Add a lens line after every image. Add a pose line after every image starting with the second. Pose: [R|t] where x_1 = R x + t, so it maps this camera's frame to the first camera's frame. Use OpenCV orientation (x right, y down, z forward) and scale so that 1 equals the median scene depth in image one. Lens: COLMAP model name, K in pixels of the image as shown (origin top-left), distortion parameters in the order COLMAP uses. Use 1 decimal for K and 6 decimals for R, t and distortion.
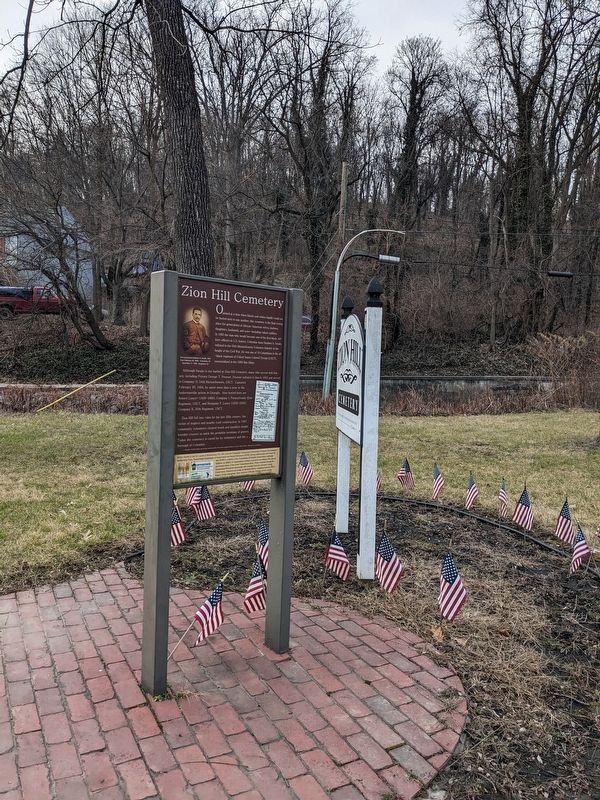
lens RADIAL K [[611.2, 0, 298.9], [0, 611.2, 398.8], [0, 0, 1]] dist [0.044073, -0.068700]
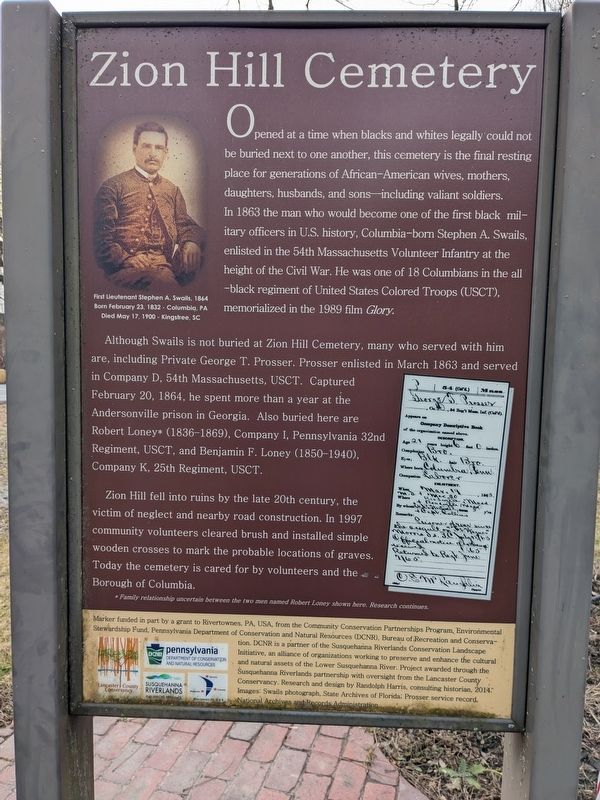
lens RADIAL K [[611.2, 0, 305.1], [0, 611.2, 406.8], [0, 0, 1]] dist [0.044073, -0.068700]
pose [[0.738727, 0.030890, -0.673297, 0.084901], [-0.028243, 0.999491, 0.014869, -0.019048], [0.673413, 0.008032, 0.739223, 0.784750]]
